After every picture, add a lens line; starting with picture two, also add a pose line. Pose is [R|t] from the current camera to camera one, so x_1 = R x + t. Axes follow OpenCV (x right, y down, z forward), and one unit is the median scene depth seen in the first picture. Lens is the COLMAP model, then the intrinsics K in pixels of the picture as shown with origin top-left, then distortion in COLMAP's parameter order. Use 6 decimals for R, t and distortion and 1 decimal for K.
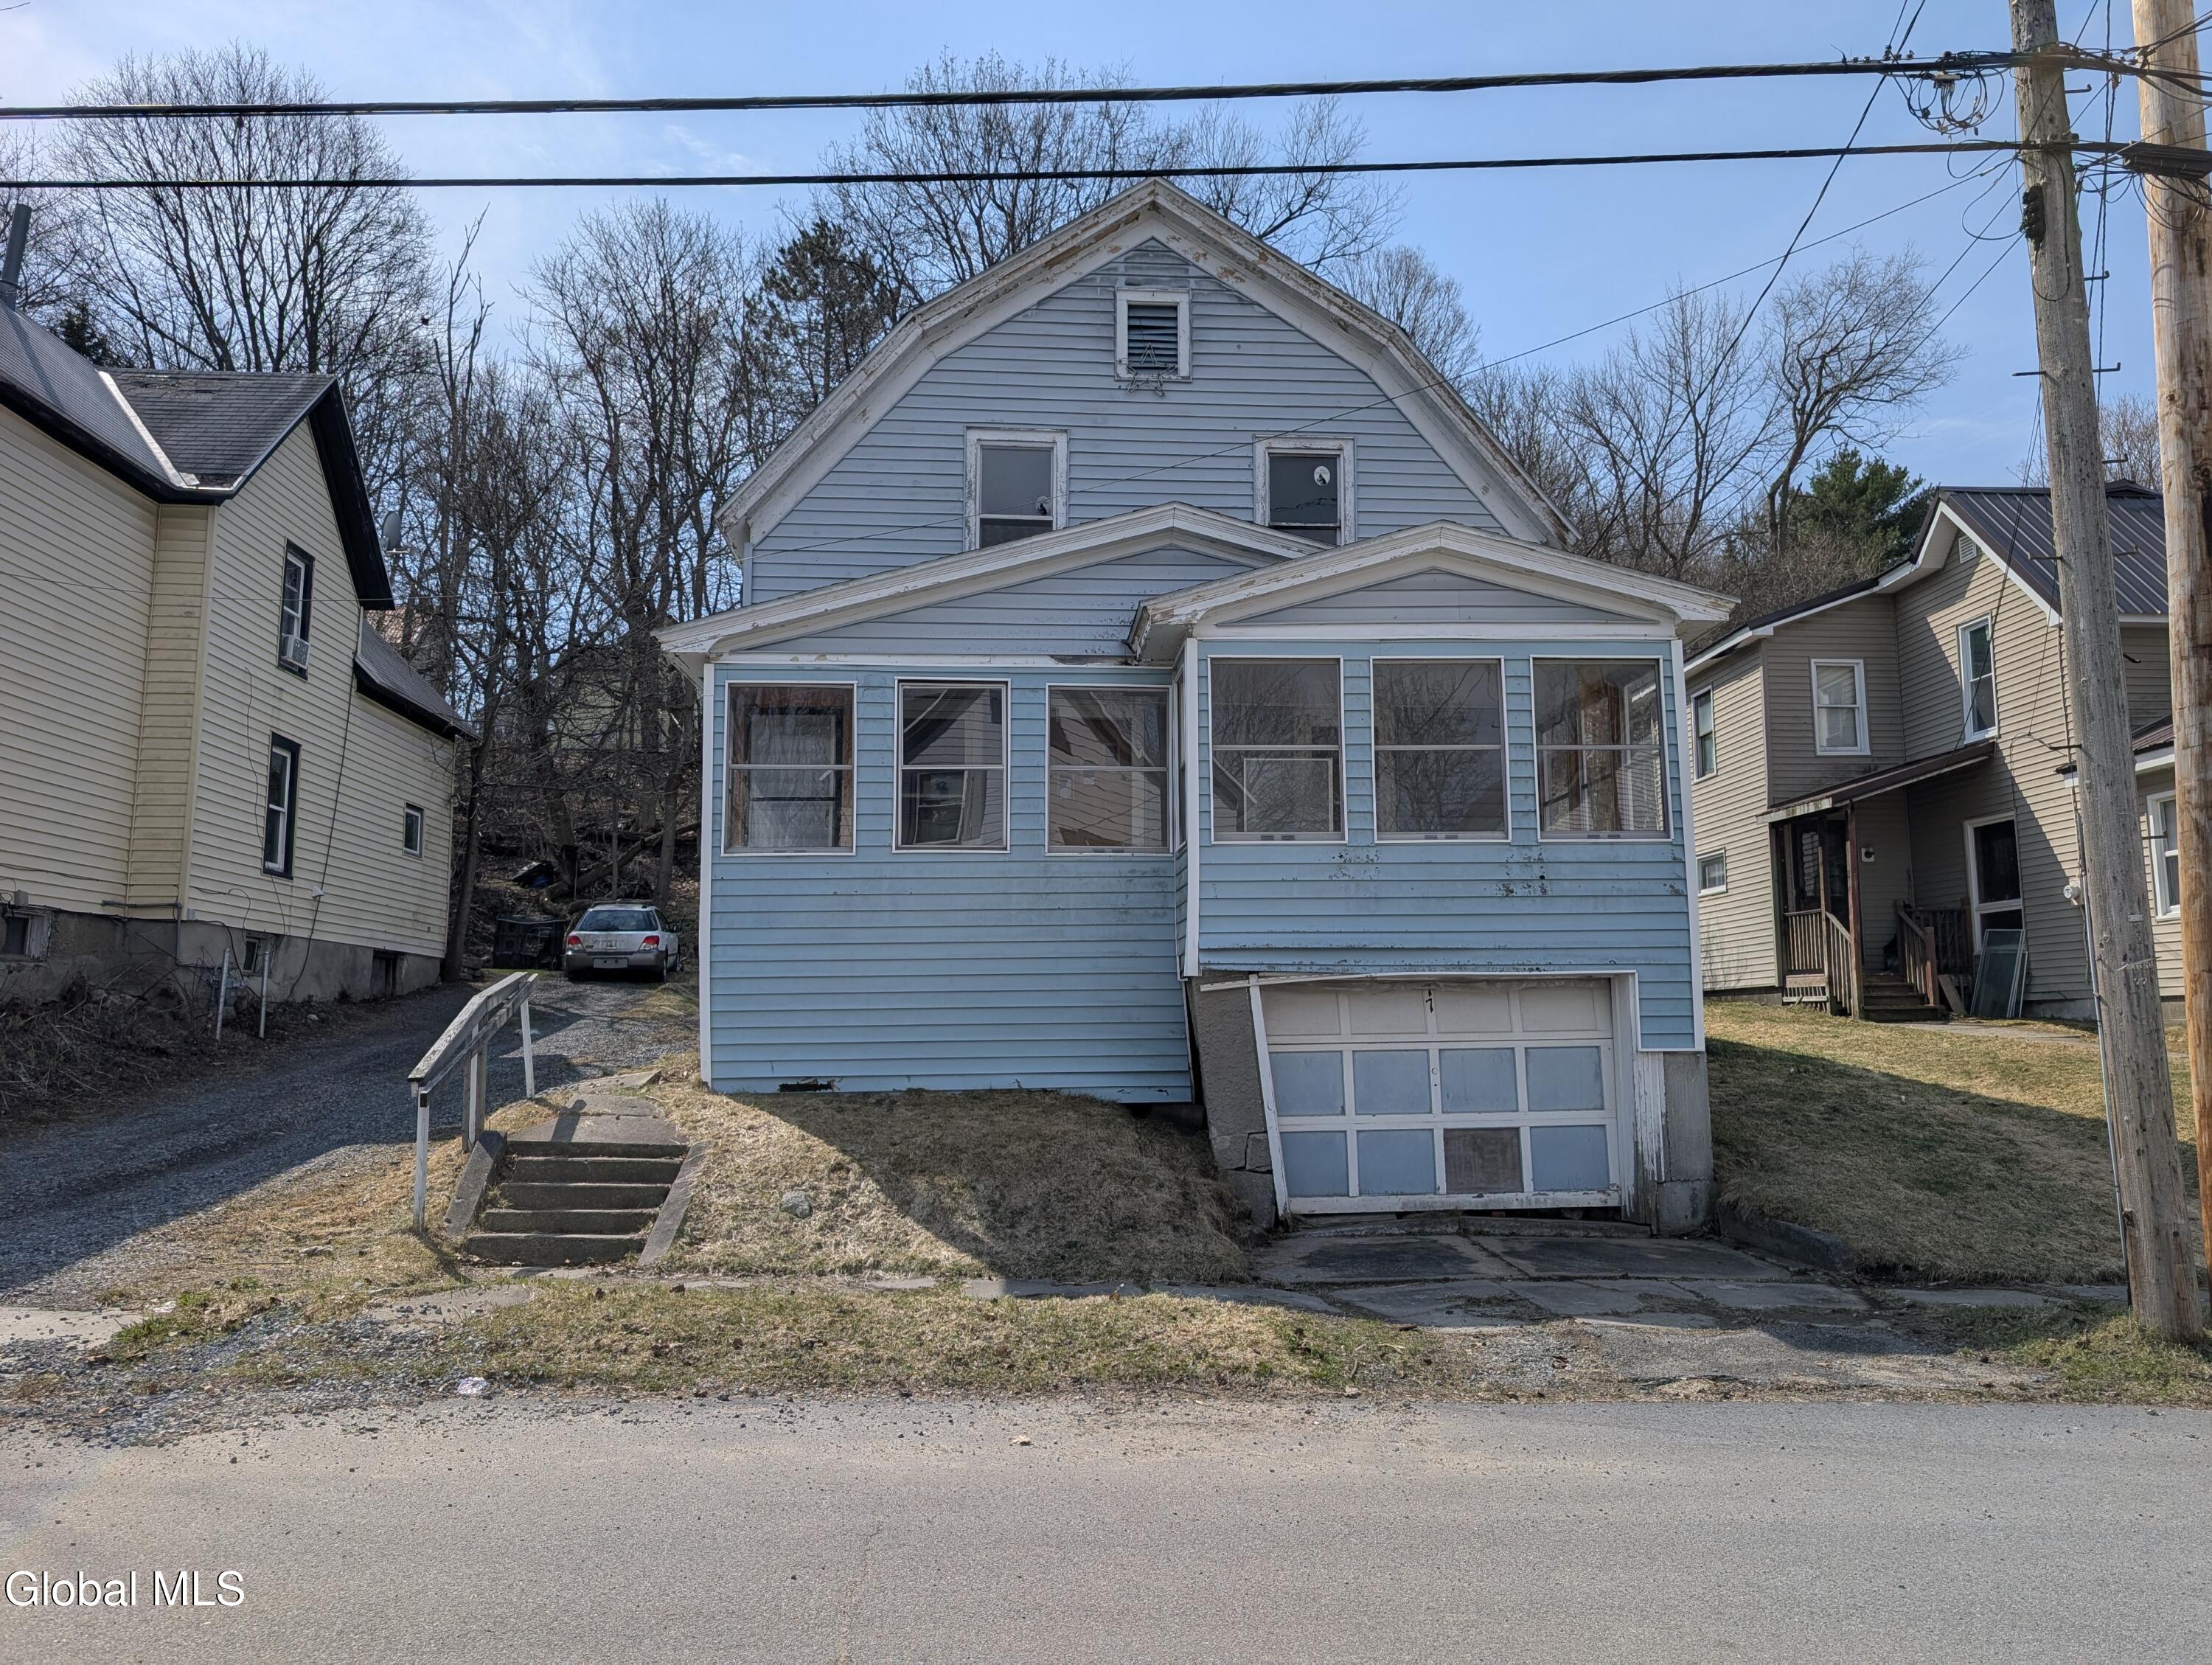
lens RADIAL K [[1591.8, 0, 1117.6], [0, 1591.8, 825.5], [0, 0, 1]] dist [0.028511, -0.018514]
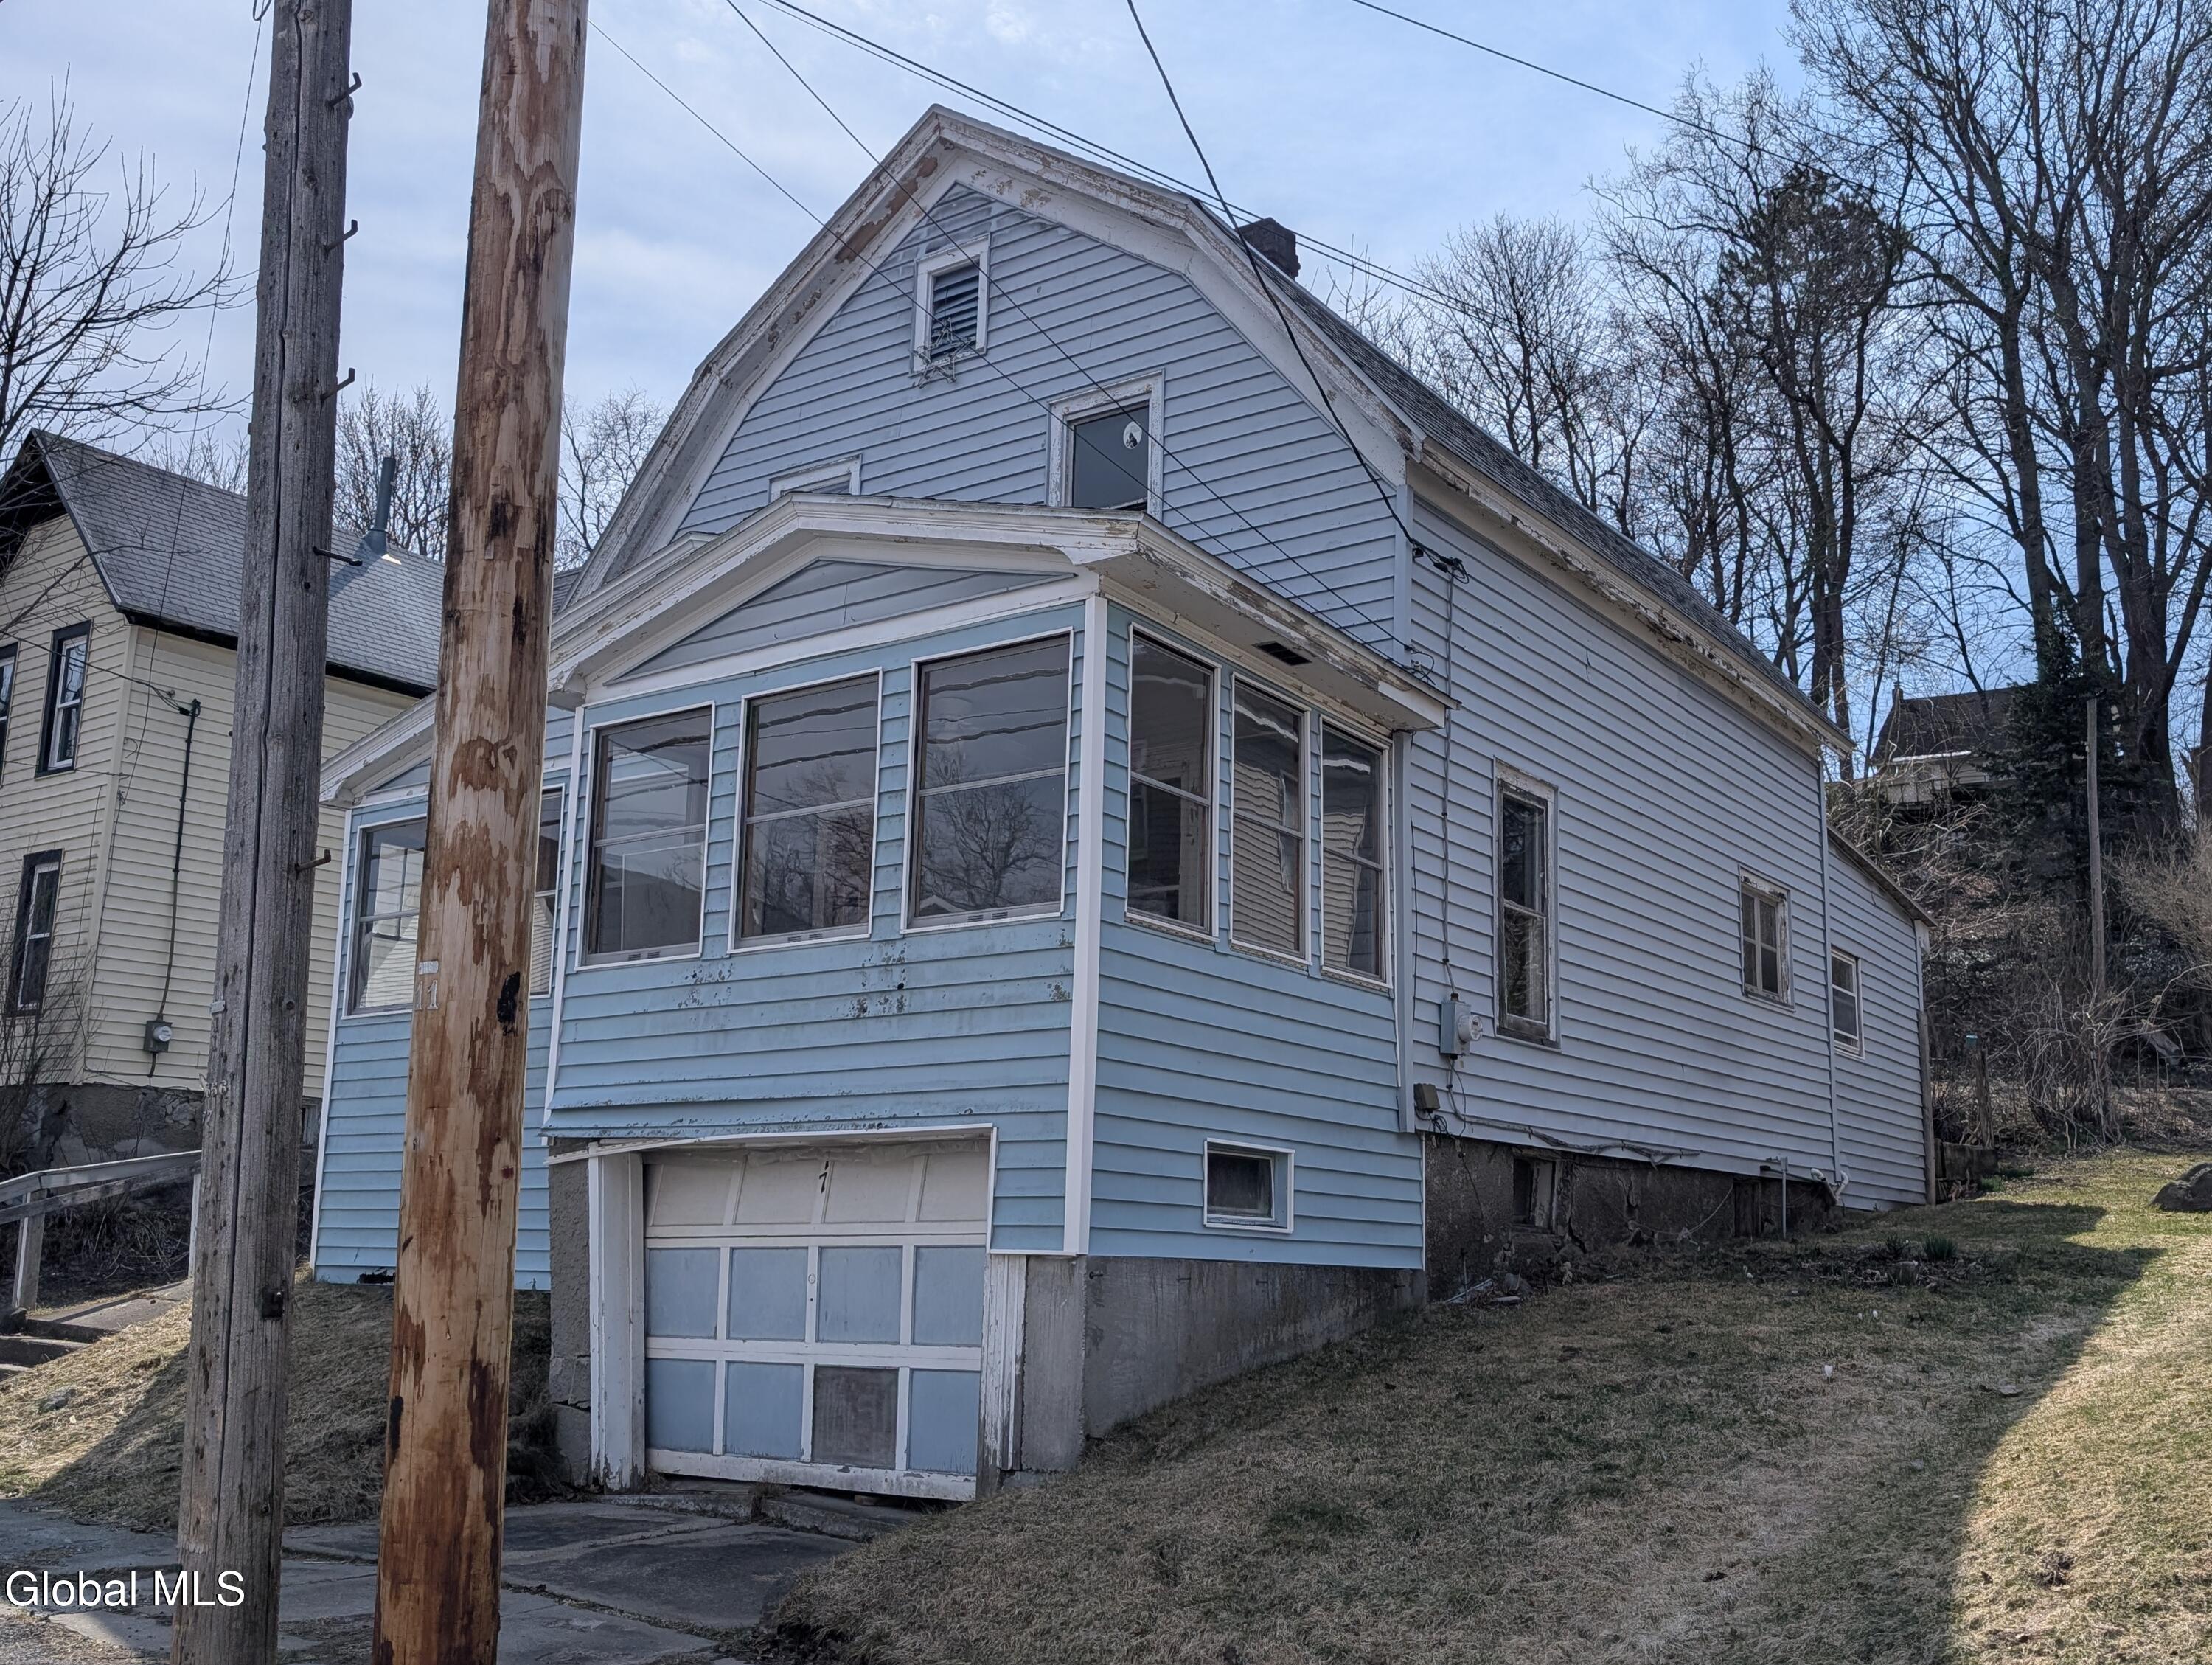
lens RADIAL K [[2027.0, 0, 1121.5], [0, 2027.0, 838.5], [0, 0, 1]] dist [0.038874, 0.000000]
pose [[0.770038, -0.108741, -0.628663, 0.845705], [0.062192, 0.993469, -0.095664, 0.055876], [0.634960, 0.034567, 0.771771, 0.389506]]
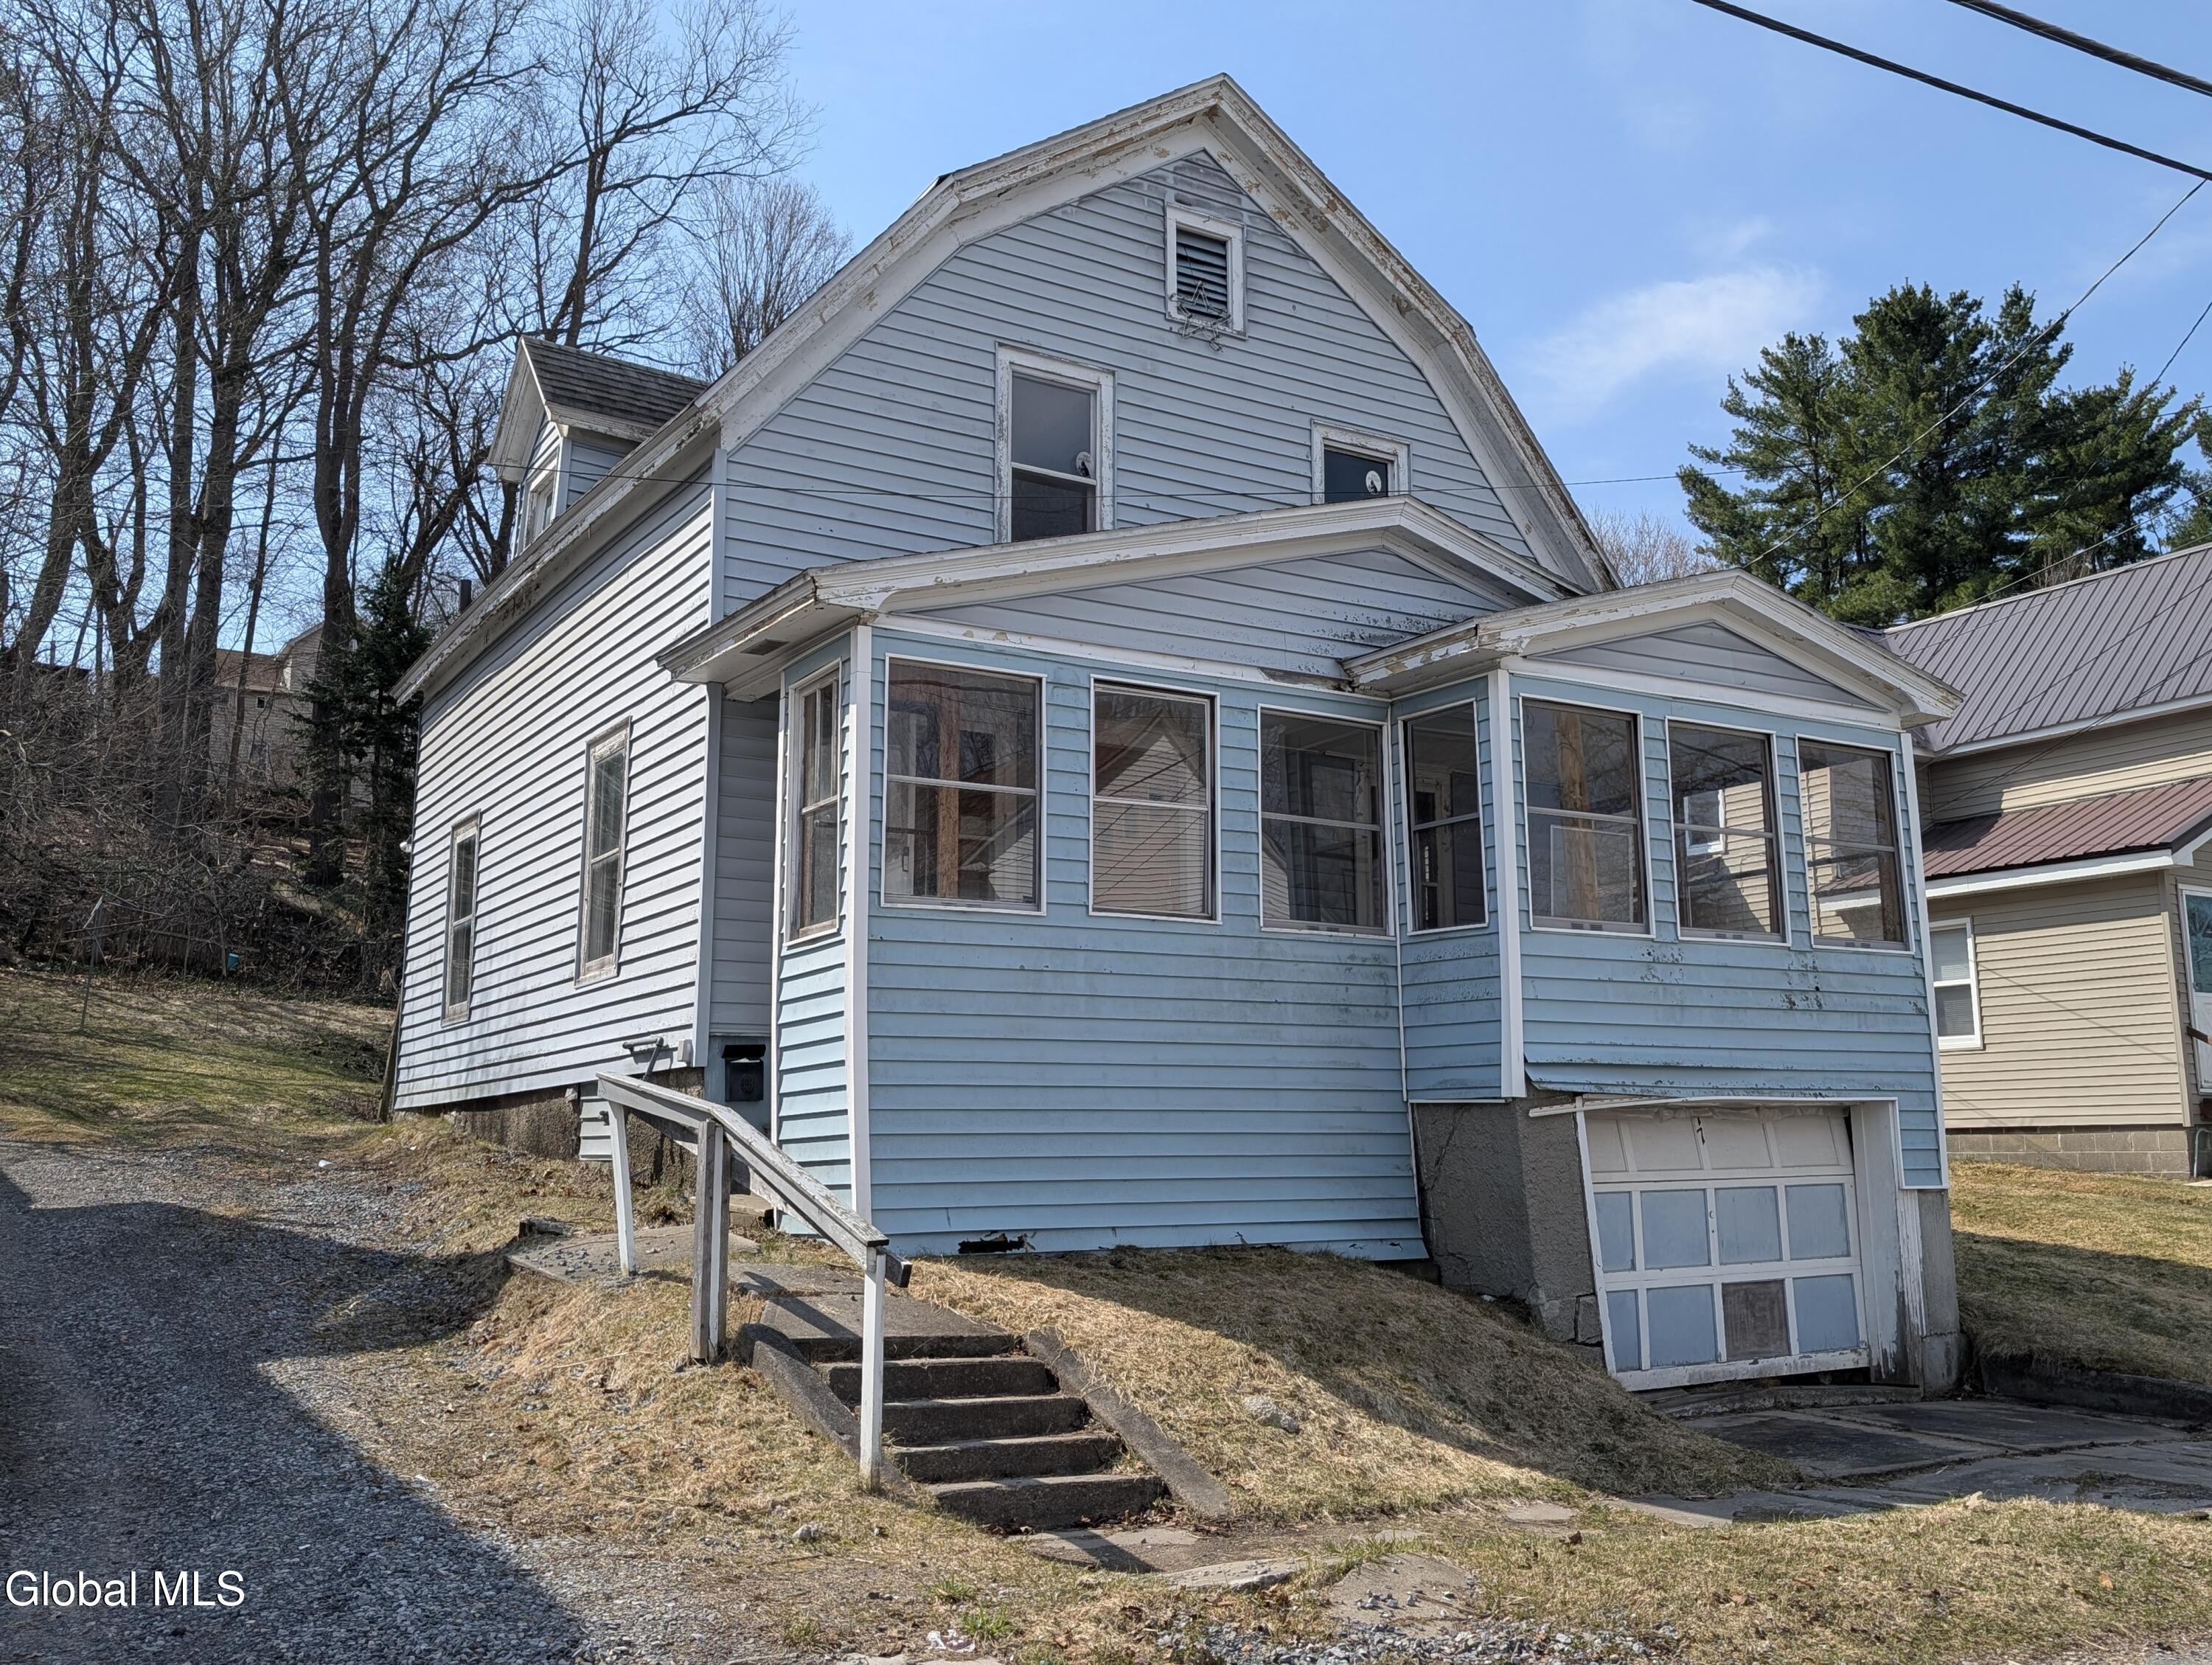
lens RADIAL K [[1975.1, 0, 1097.8], [0, 1975.1, 821.4], [0, 0, 1]] dist [0.026329, -0.031883]
pose [[0.888309, 0.079030, 0.452394, -0.559933], [-0.060792, 0.996648, -0.054739, 0.023561], [-0.455204, 0.021123, 0.890137, 0.206119]]
